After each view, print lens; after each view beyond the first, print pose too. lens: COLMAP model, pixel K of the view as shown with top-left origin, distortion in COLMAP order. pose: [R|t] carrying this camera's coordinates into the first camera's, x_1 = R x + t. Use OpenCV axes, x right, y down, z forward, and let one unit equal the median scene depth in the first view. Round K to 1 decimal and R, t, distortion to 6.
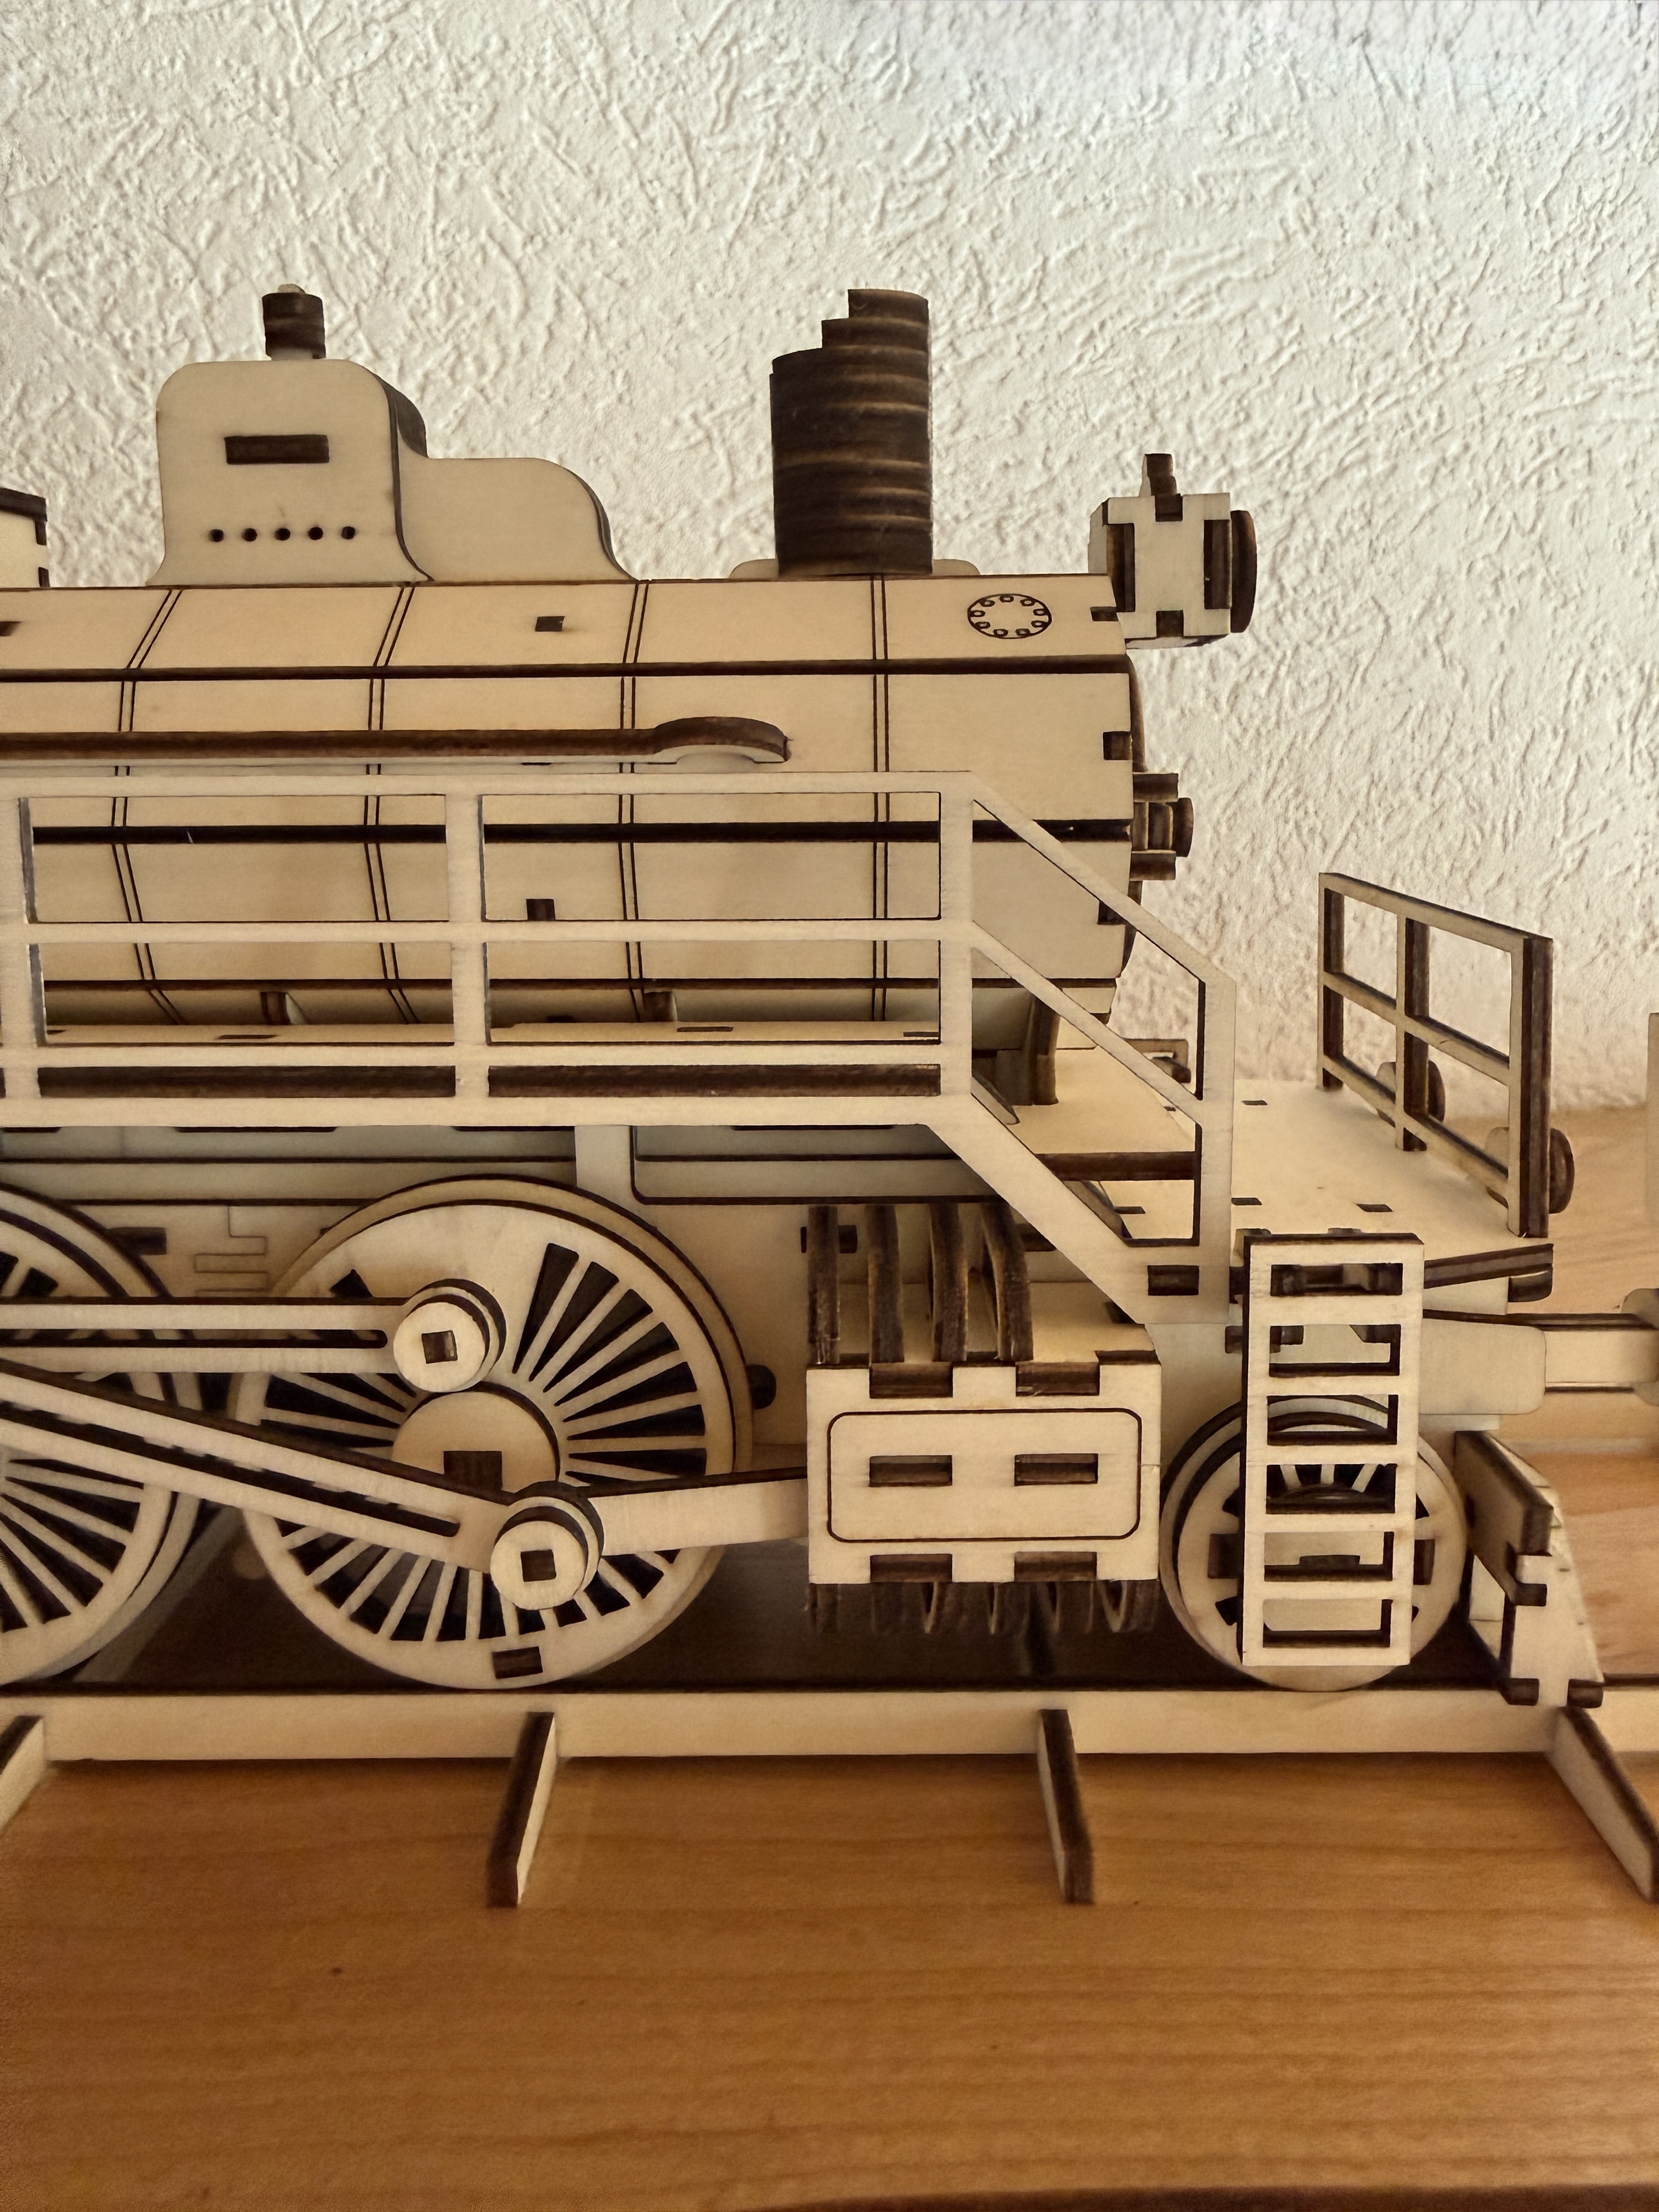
lens RADIAL K [[1608.6, 0, 834.6], [0, 1608.6, 961.7], [0, 0, 1]] dist [0.000324, -0.023102]
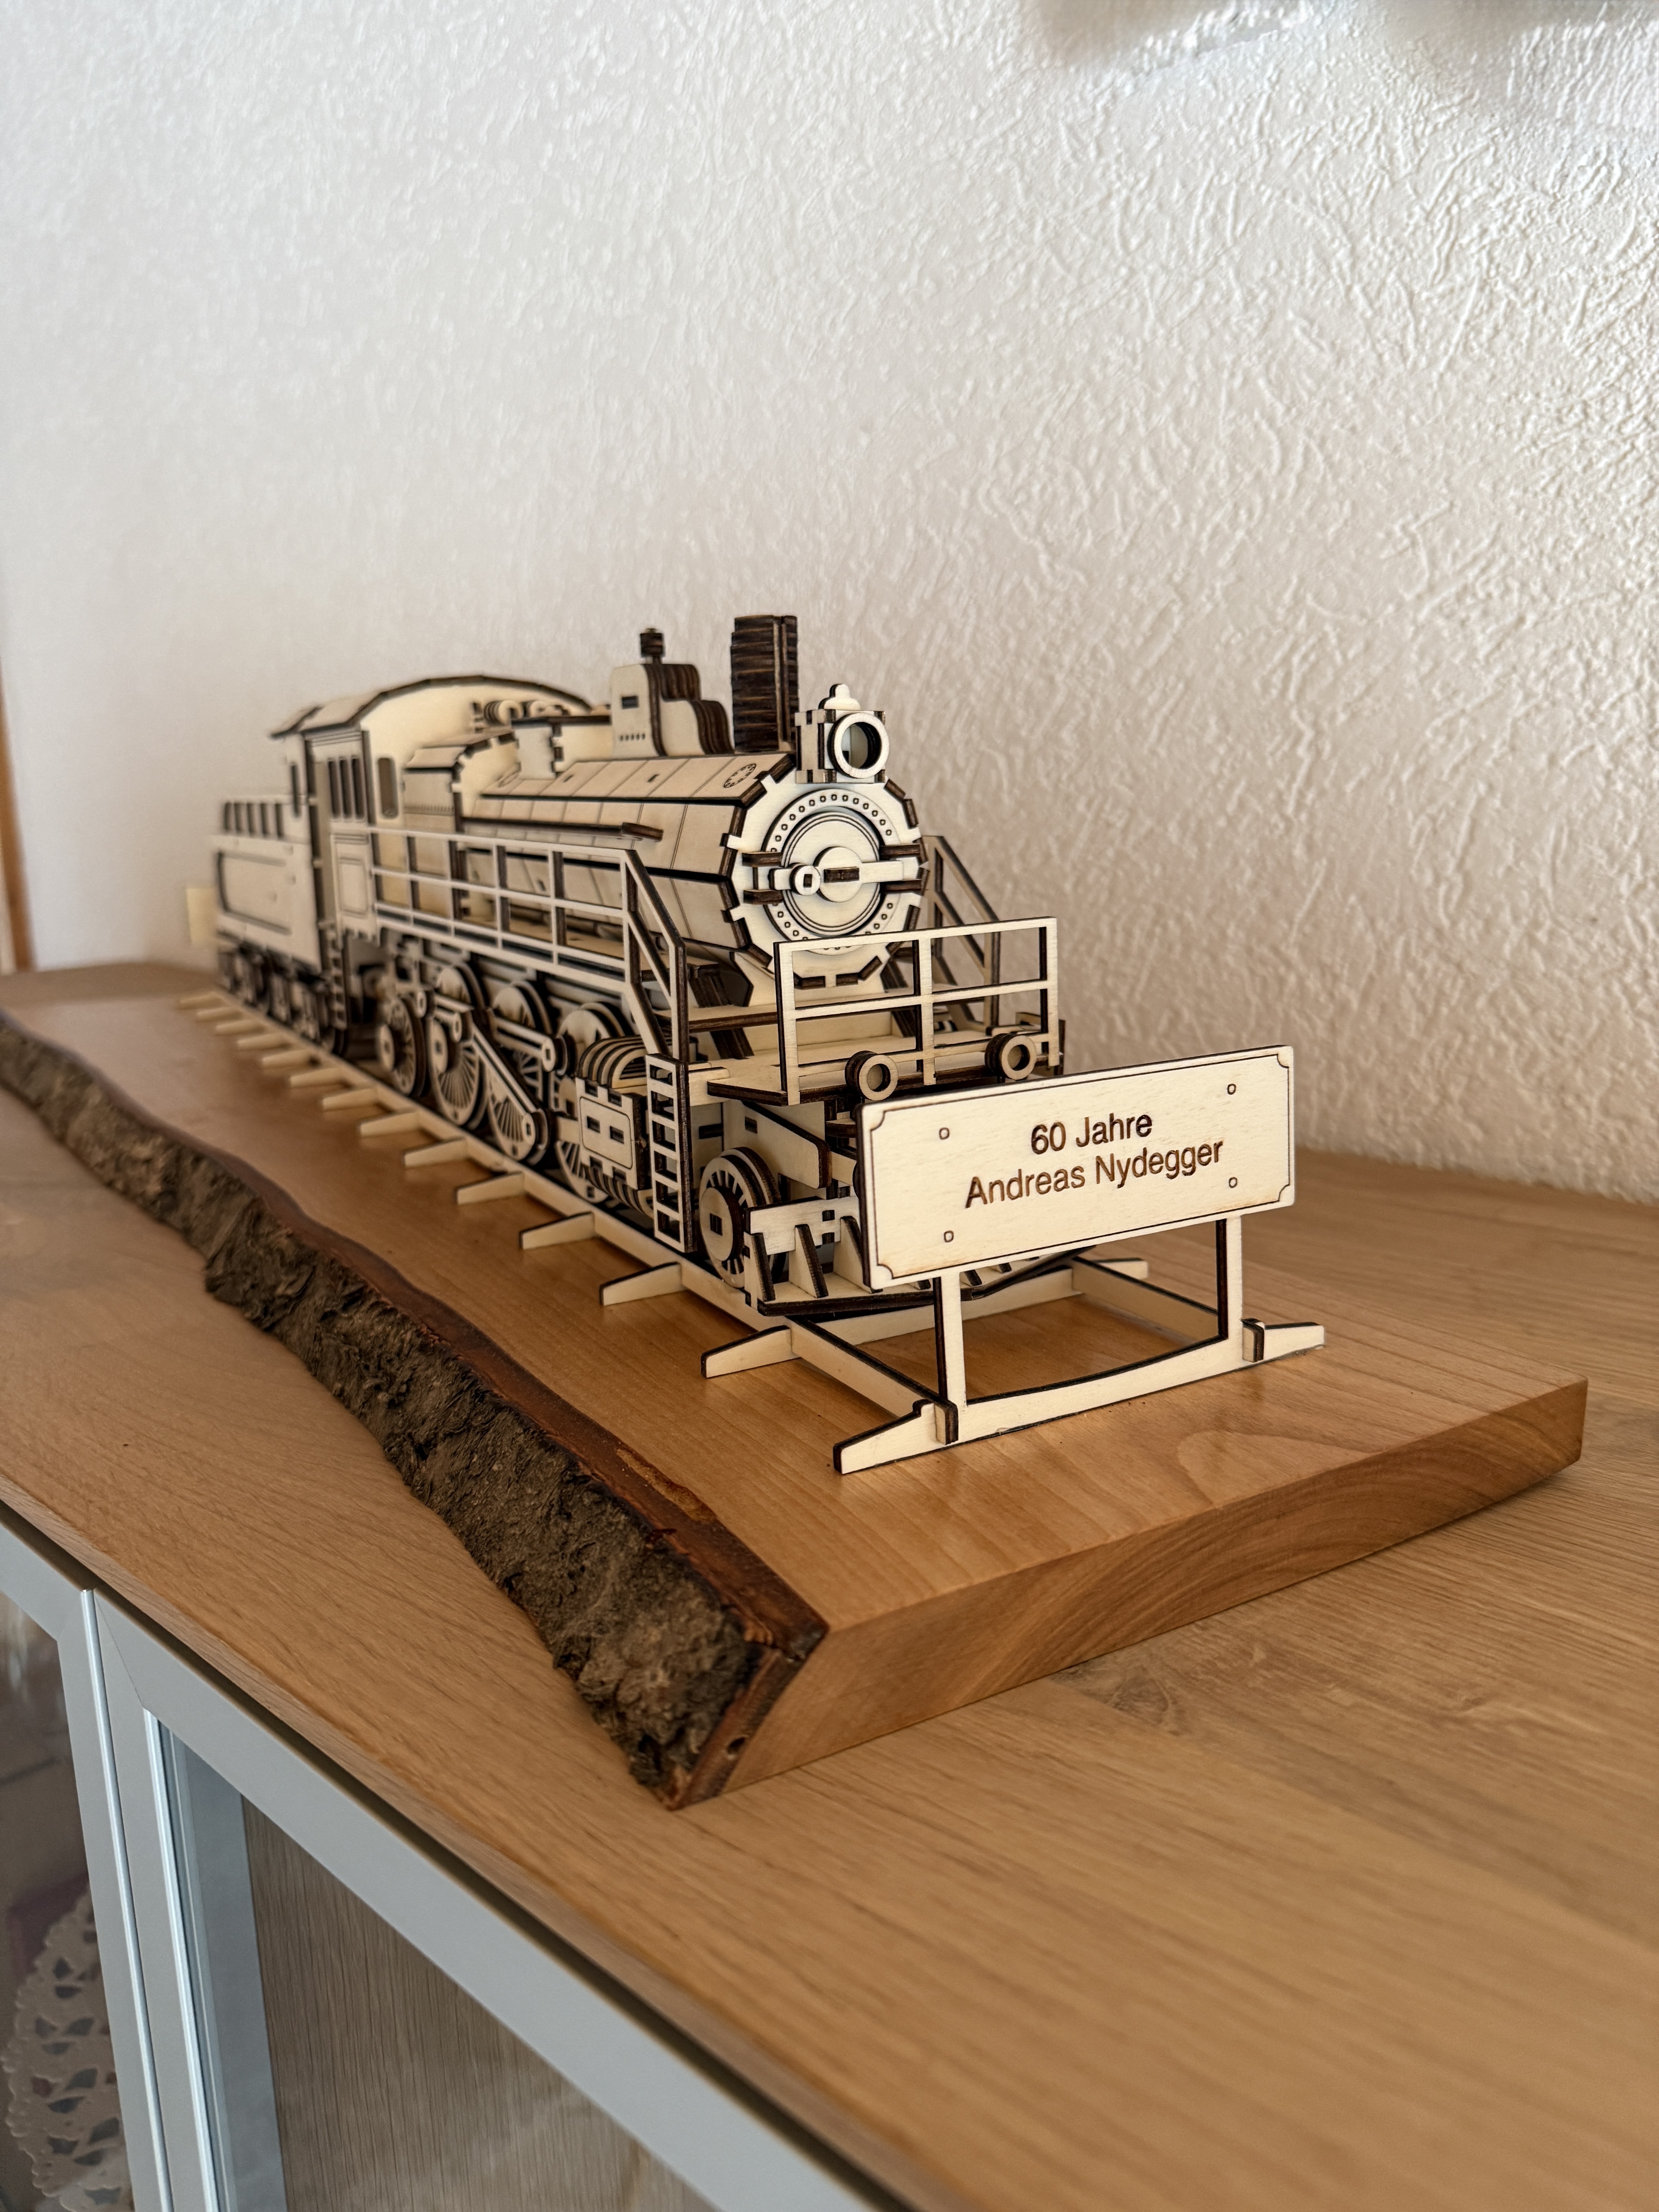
lens RADIAL K [[1608.6, 0, 800.6], [0, 1608.6, 1096.3], [0, 0, 1]] dist [0.000324, -0.023102]
pose [[0.501191, 0.173762, -0.847711, 0.856450], [-0.100762, 0.984687, 0.142266, -0.044965], [0.859450, 0.014115, 0.511024, -0.008509]]
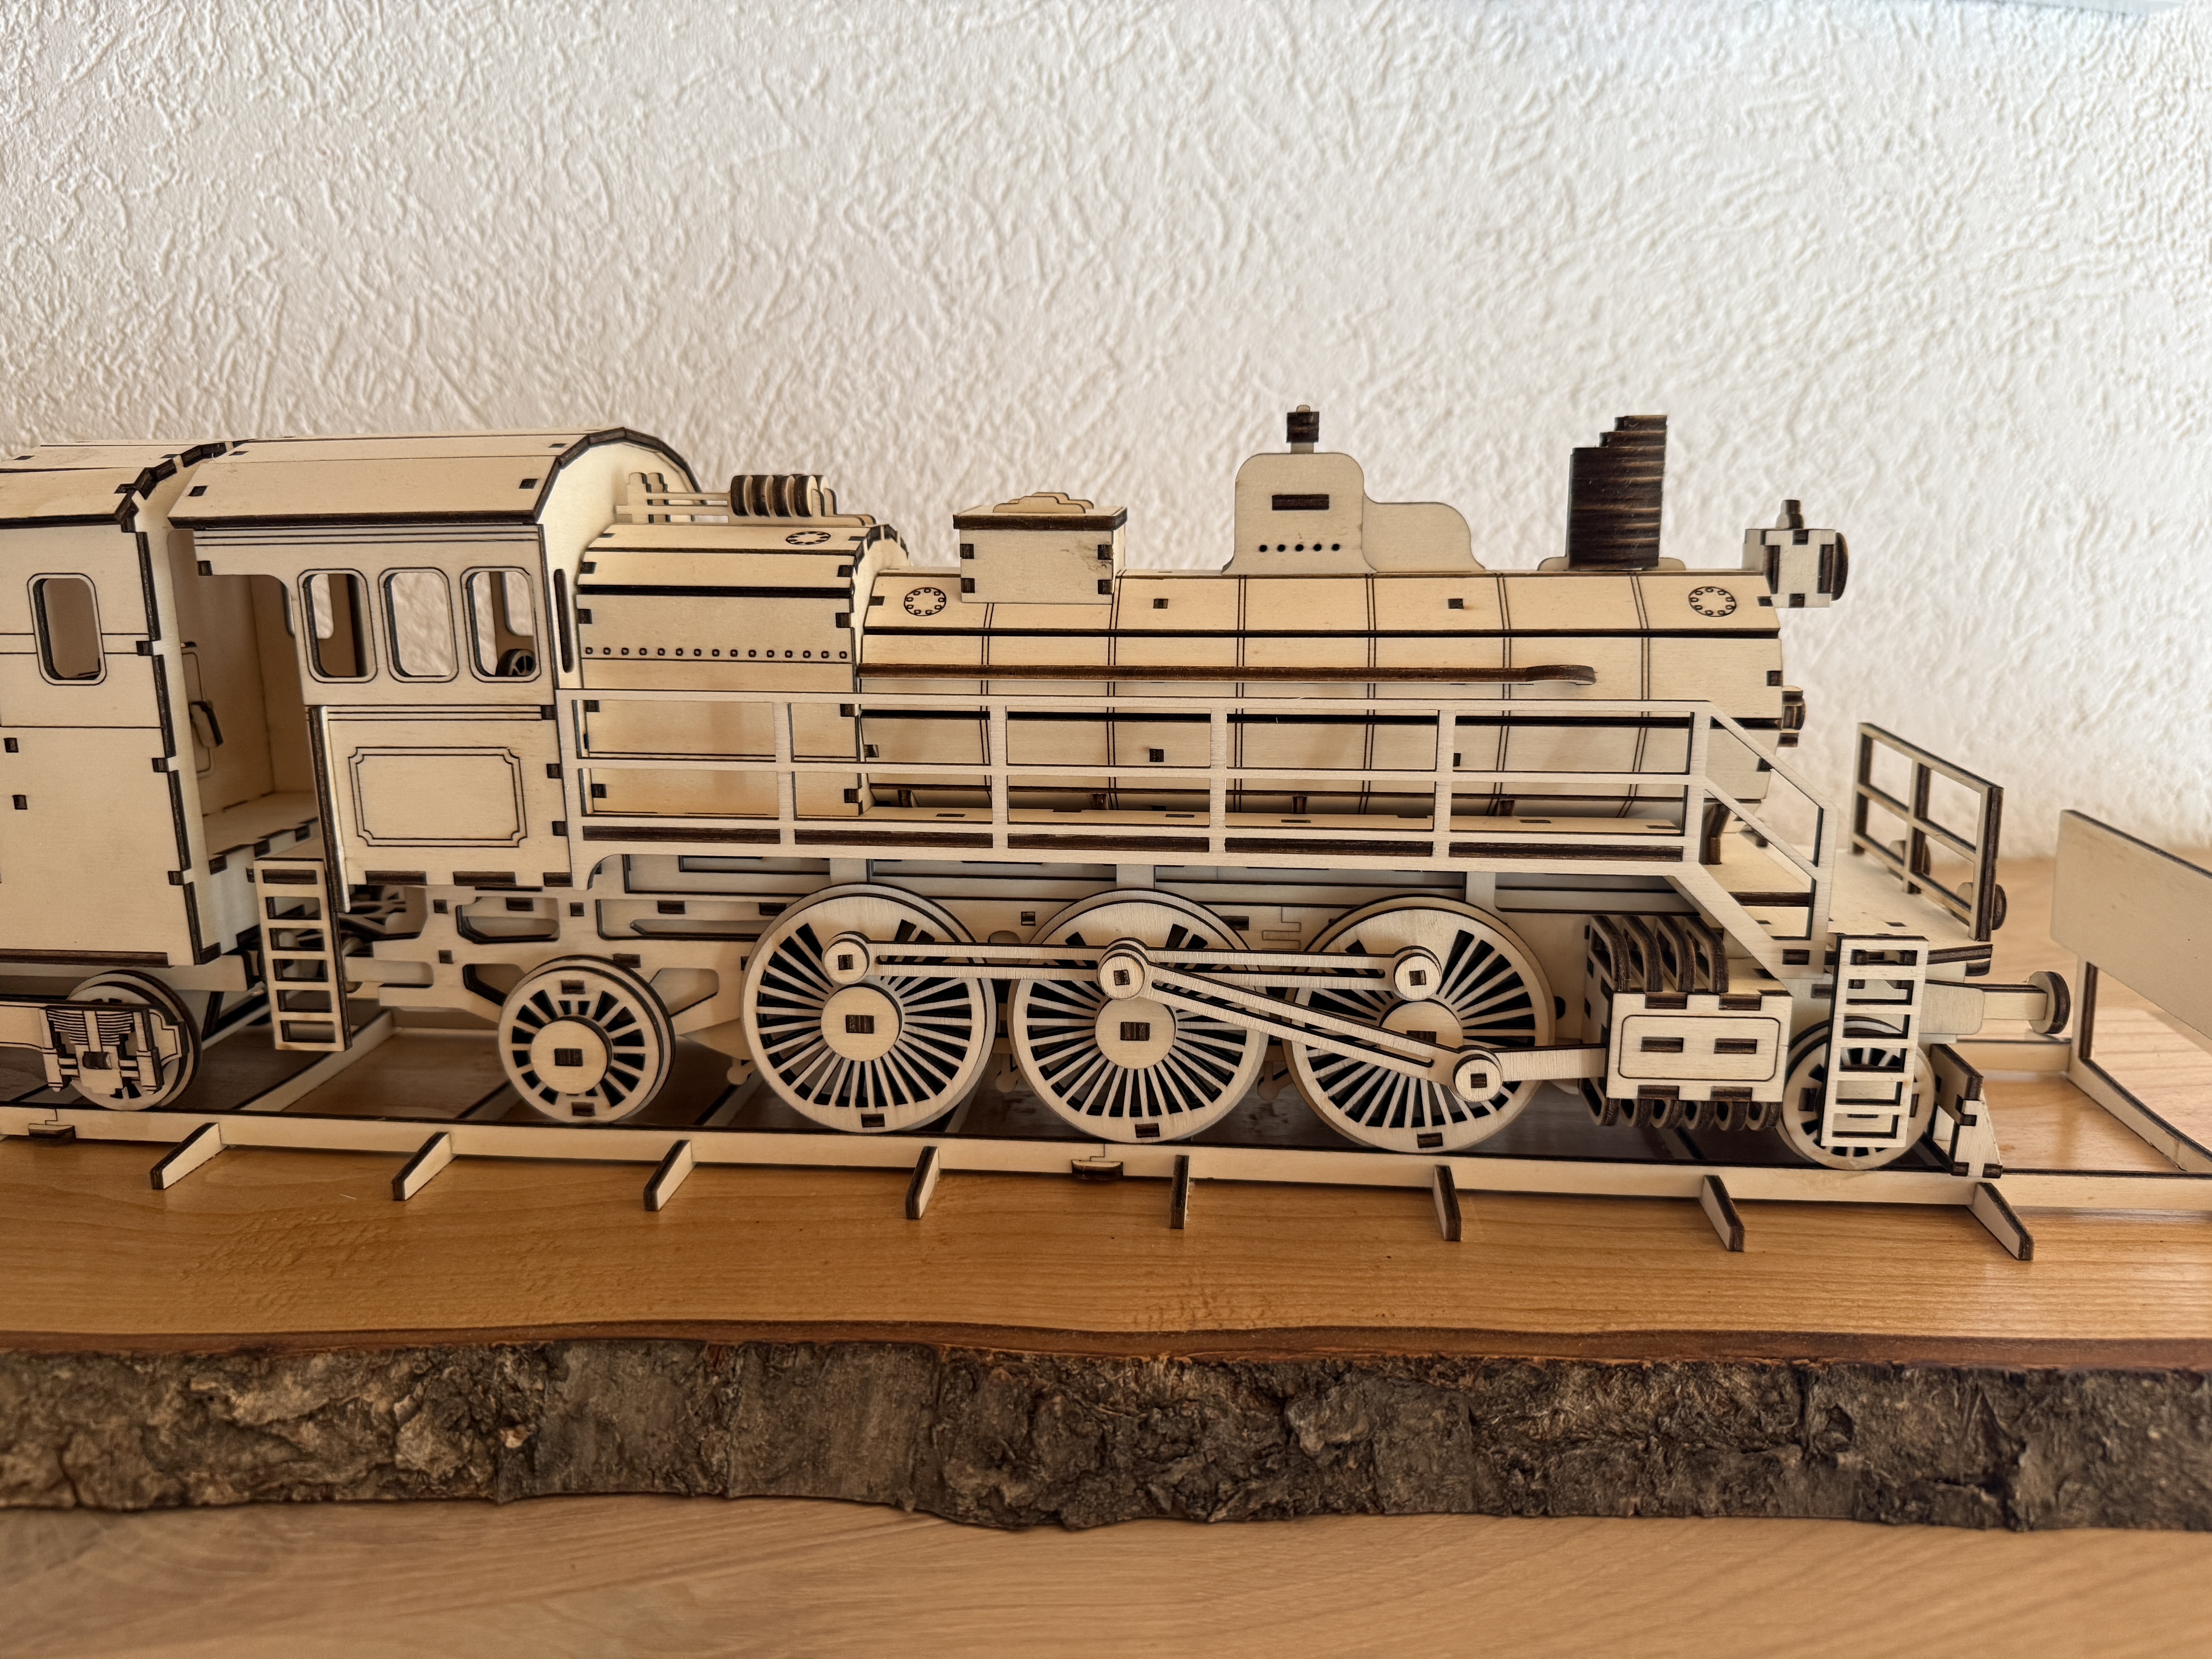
lens RADIAL K [[1608.6, 0, 1107.8], [0, 1608.6, 840.0], [0, 0, 1]] dist [0.000324, -0.023102]
pose [[0.996653, 0.022306, -0.078645, -0.181902], [-0.014155, 0.994610, 0.102716, -0.051761], [0.080512, -0.101259, 0.991597, -0.385661]]
